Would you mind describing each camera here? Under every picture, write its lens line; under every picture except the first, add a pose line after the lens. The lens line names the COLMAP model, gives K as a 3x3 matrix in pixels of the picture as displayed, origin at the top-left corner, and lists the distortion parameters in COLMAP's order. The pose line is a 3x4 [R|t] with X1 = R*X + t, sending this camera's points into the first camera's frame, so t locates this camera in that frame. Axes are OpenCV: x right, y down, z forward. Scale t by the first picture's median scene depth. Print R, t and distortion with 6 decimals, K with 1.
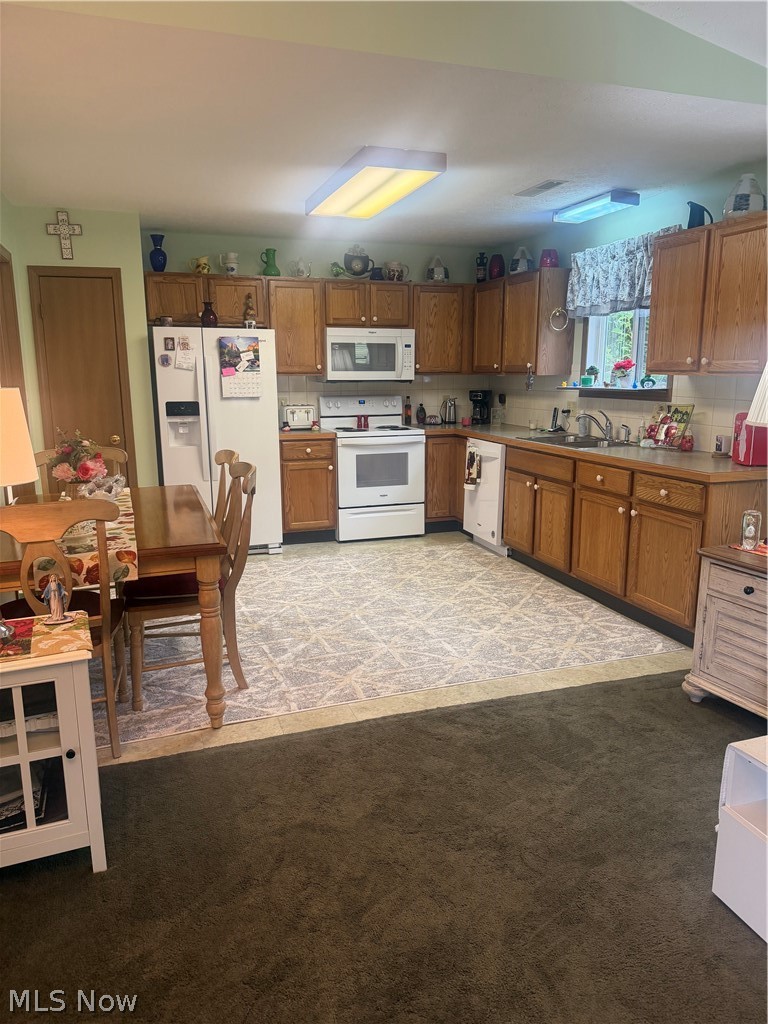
lens RADIAL K [[713.9, 0, 384.0], [0, 713.9, 512.0], [0, 0, 1]] dist [0.131213, -0.239969]
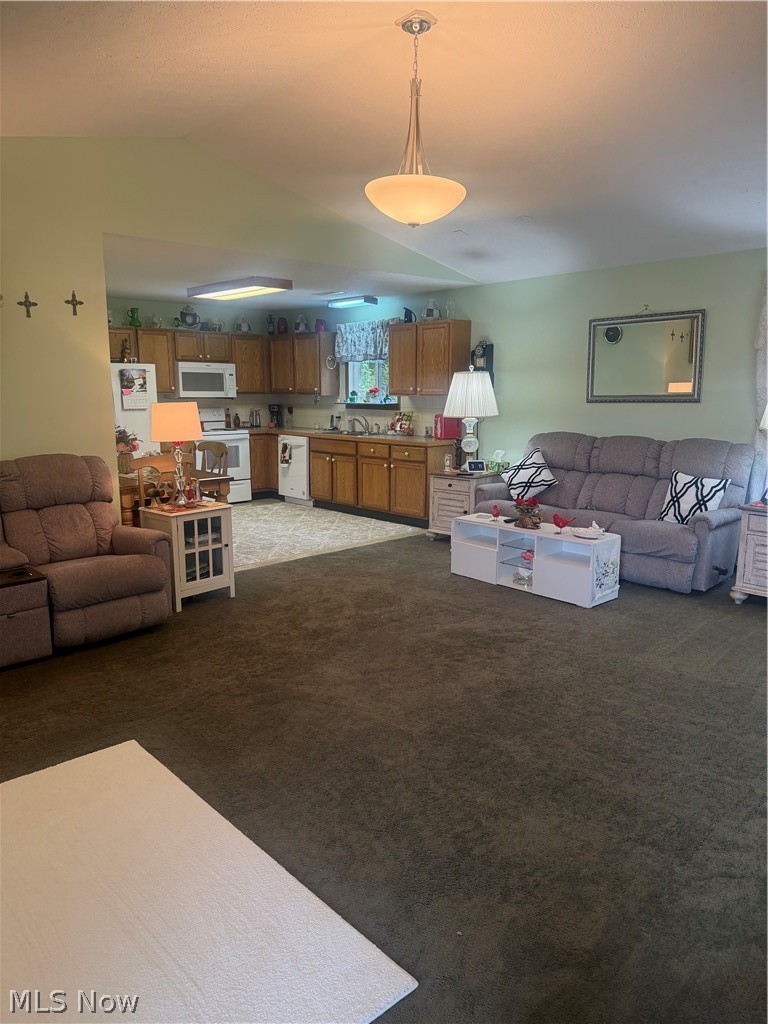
lens RADIAL K [[713.9, 0, 384.0], [0, 713.9, 512.0], [0, 0, 1]] dist [0.131213, -0.239969]
pose [[0.912486, -0.065948, 0.403756, -0.351825], [0.075372, 0.997128, -0.007472, 0.104278], [-0.402104, 0.037250, 0.914836, -0.575373]]
